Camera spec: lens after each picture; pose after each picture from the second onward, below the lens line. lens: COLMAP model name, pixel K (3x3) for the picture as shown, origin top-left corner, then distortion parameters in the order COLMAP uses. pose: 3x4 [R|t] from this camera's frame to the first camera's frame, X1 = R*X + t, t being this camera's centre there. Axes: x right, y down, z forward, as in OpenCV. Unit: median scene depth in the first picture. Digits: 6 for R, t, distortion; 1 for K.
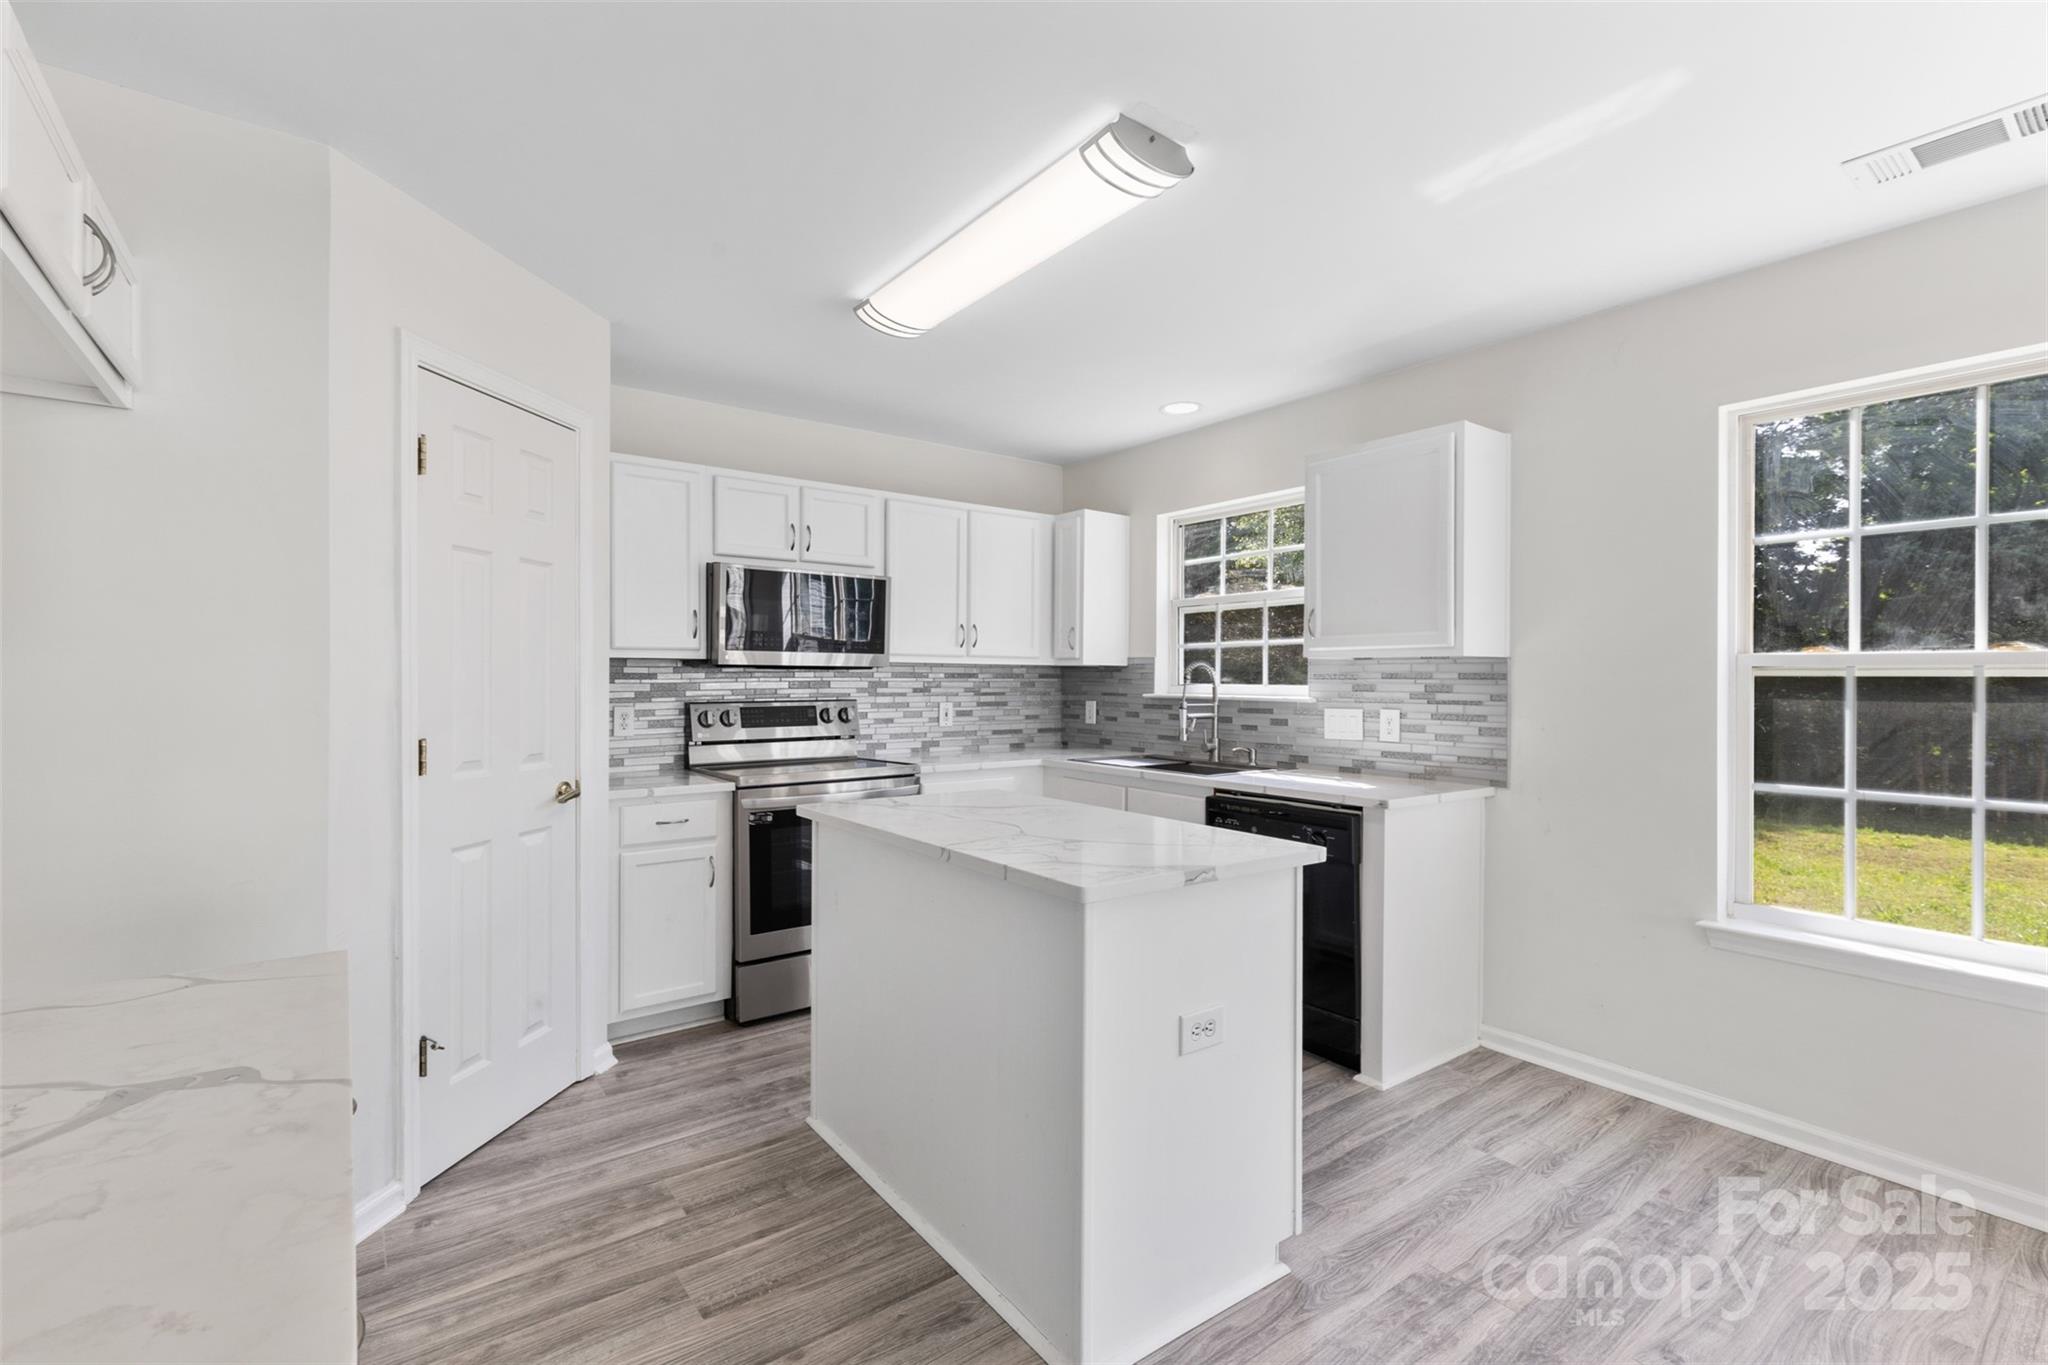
lens RADIAL K [[918.9, 0, 1022.8], [0, 918.9, 680.4], [0, 0, 1]] dist [0.006249, -0.001303]
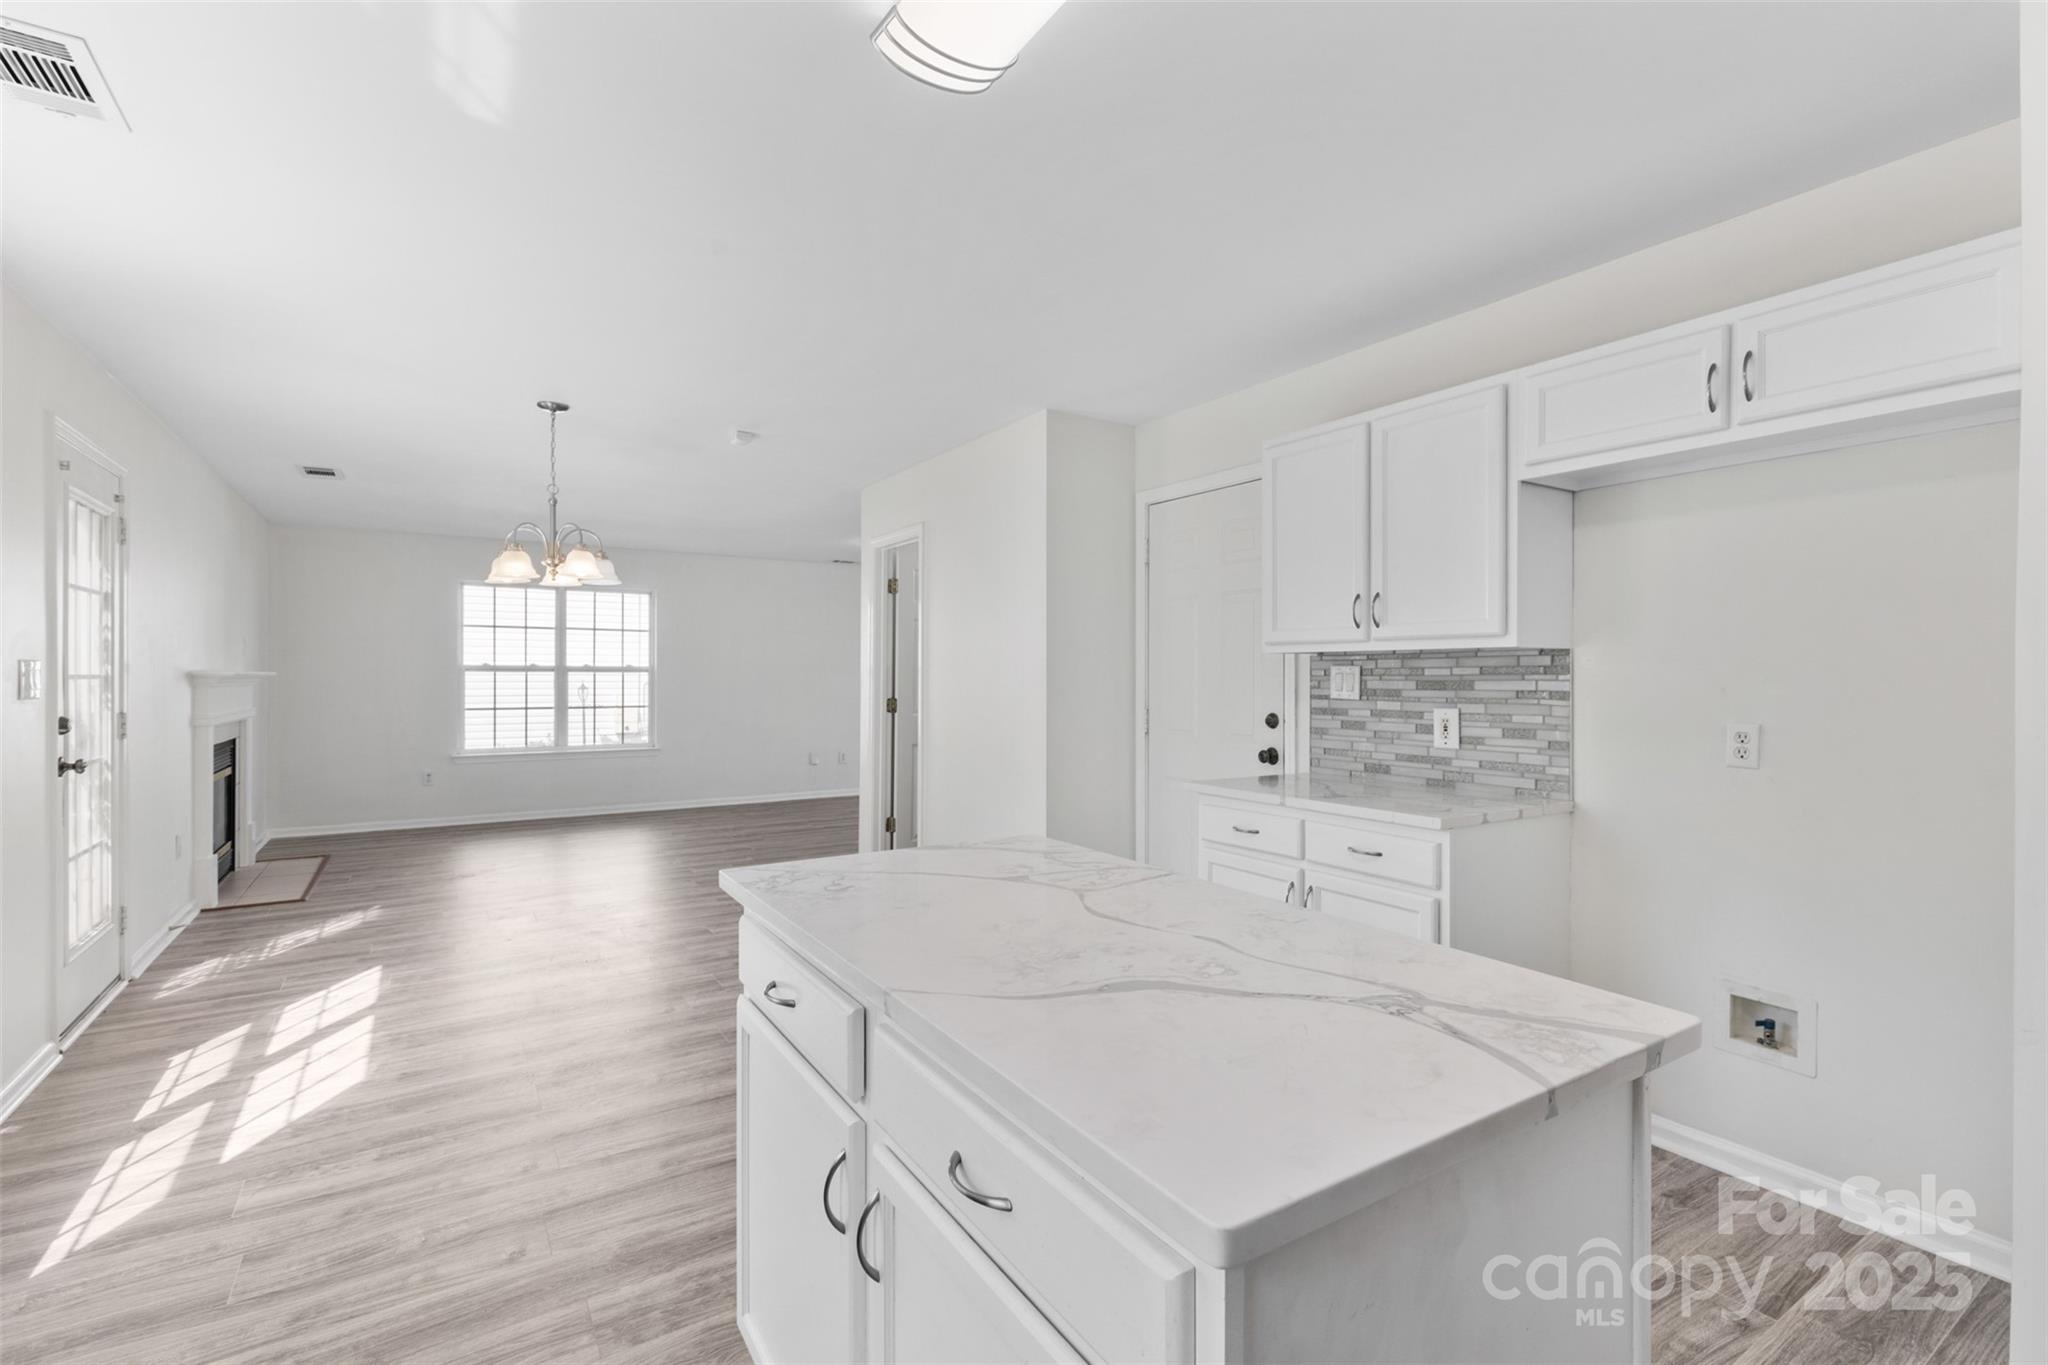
lens RADIAL K [[918.9, 0, 1018.0], [0, 918.9, 678.3], [0, 0, 1]] dist [0.006249, -0.001303]
pose [[-0.997584, -0.004849, 0.069296, 0.000027], [-0.004447, 0.999972, 0.005943, -0.000047], [-0.069323, 0.005620, -0.997578, 0.943558]]
